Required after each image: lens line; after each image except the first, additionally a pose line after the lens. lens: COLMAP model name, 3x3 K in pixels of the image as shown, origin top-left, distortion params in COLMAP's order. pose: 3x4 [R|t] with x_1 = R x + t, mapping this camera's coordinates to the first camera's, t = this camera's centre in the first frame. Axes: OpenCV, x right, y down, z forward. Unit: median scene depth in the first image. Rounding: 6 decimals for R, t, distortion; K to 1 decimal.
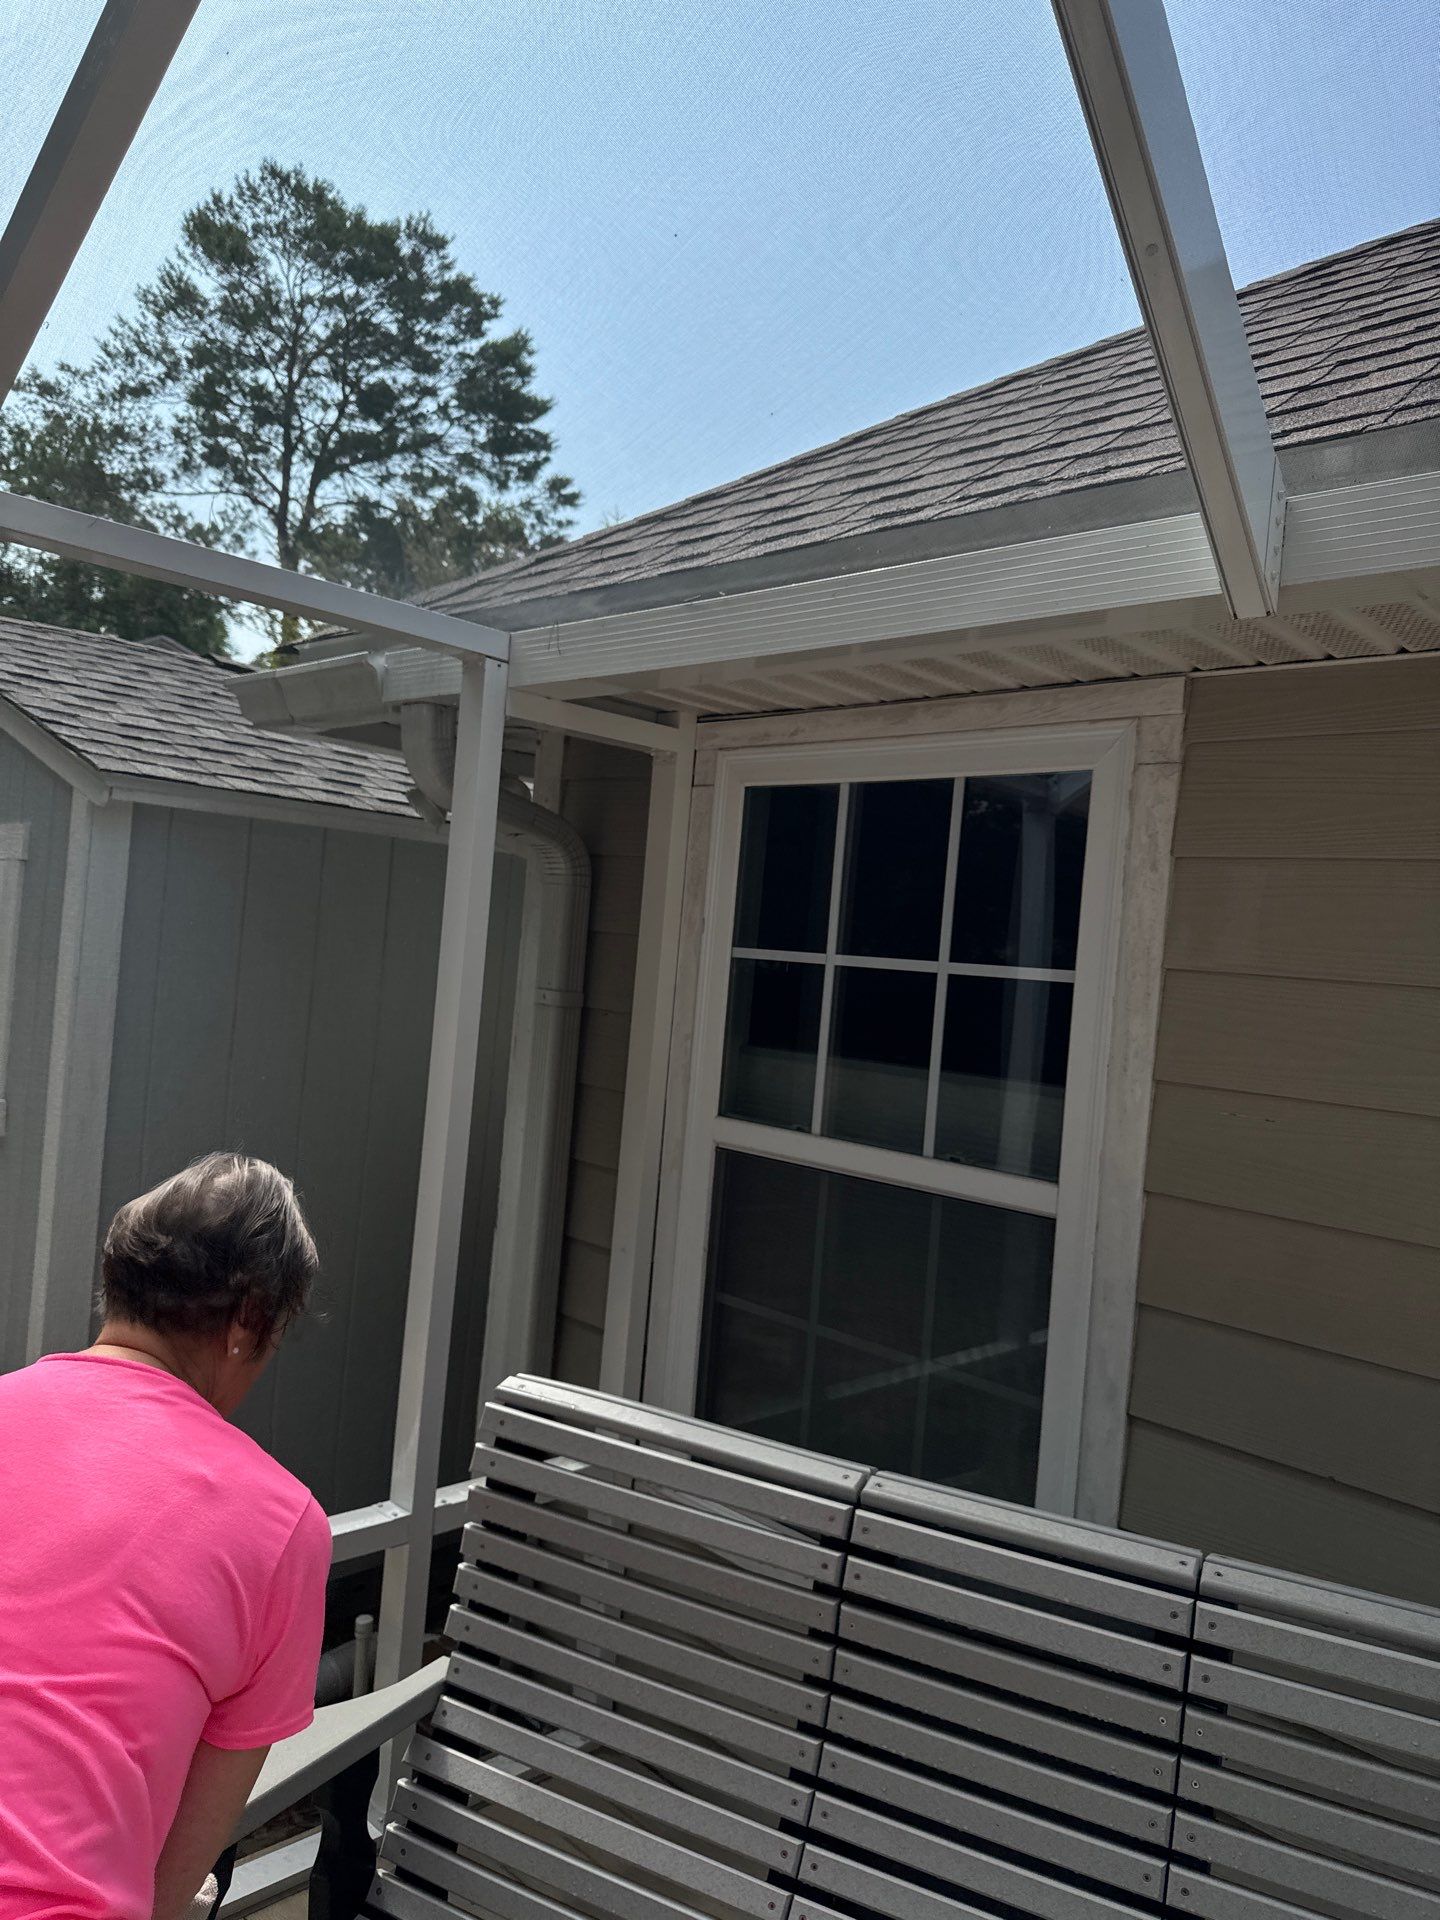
lens RADIAL K [[1389.5, 0, 720.0], [0, 1389.5, 960.0], [0, 0, 1]] dist [0.070967, -0.070606]
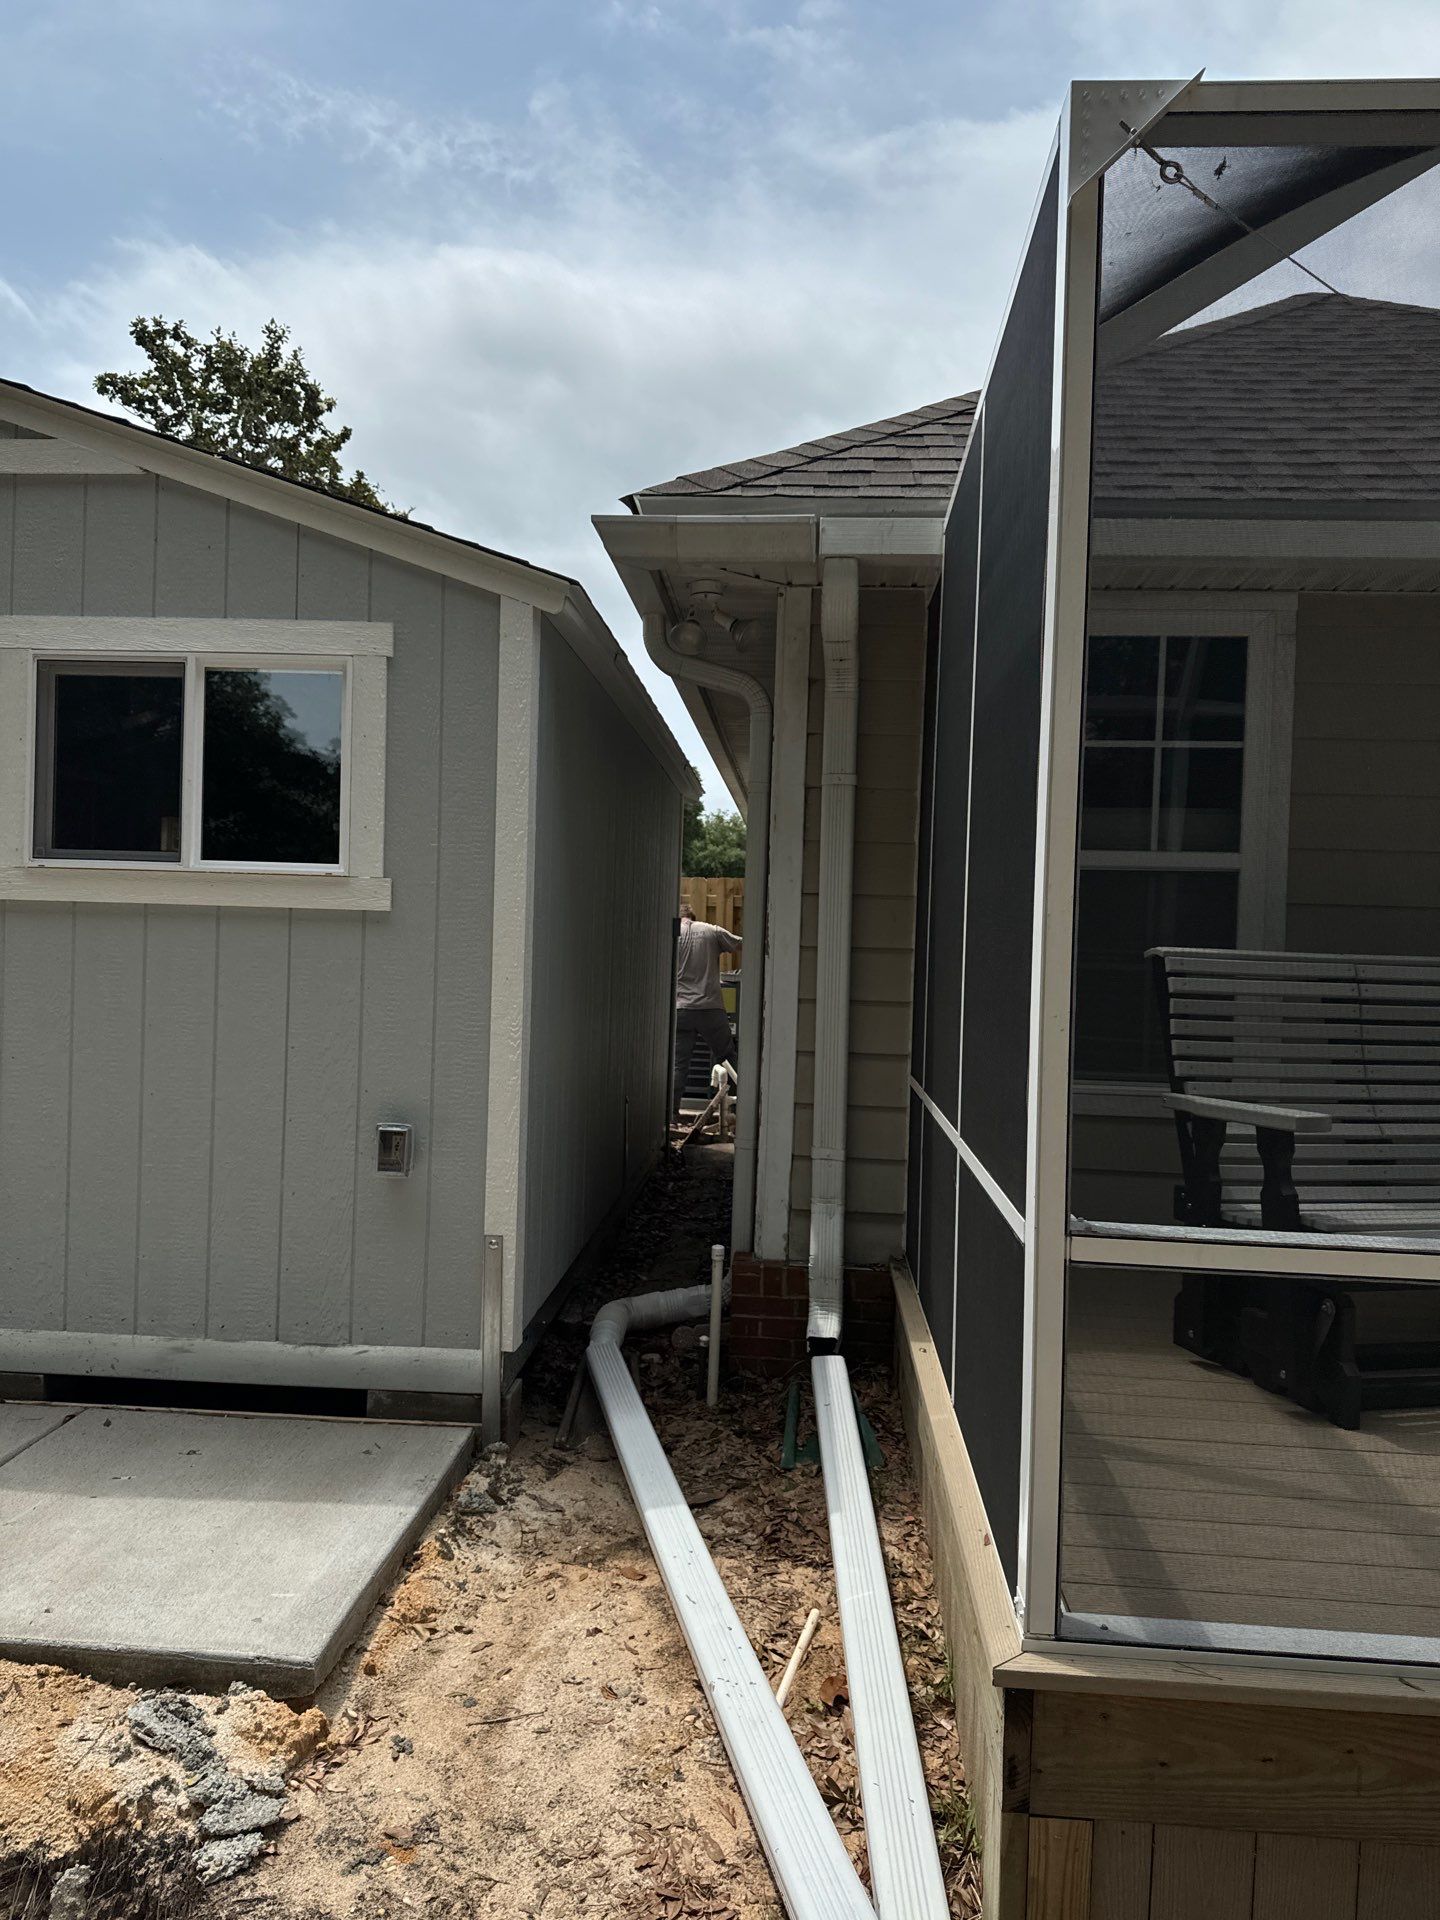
lens RADIAL K [[1389.5, 0, 720.0], [0, 1389.5, 960.0], [0, 0, 1]] dist [0.070967, -0.070606]
pose [[0.740652, -0.075427, 0.667641, -1.600319], [0.038295, 0.996802, 0.070132, 0.145263], [-0.670796, -0.026376, 0.741173, 0.039092]]
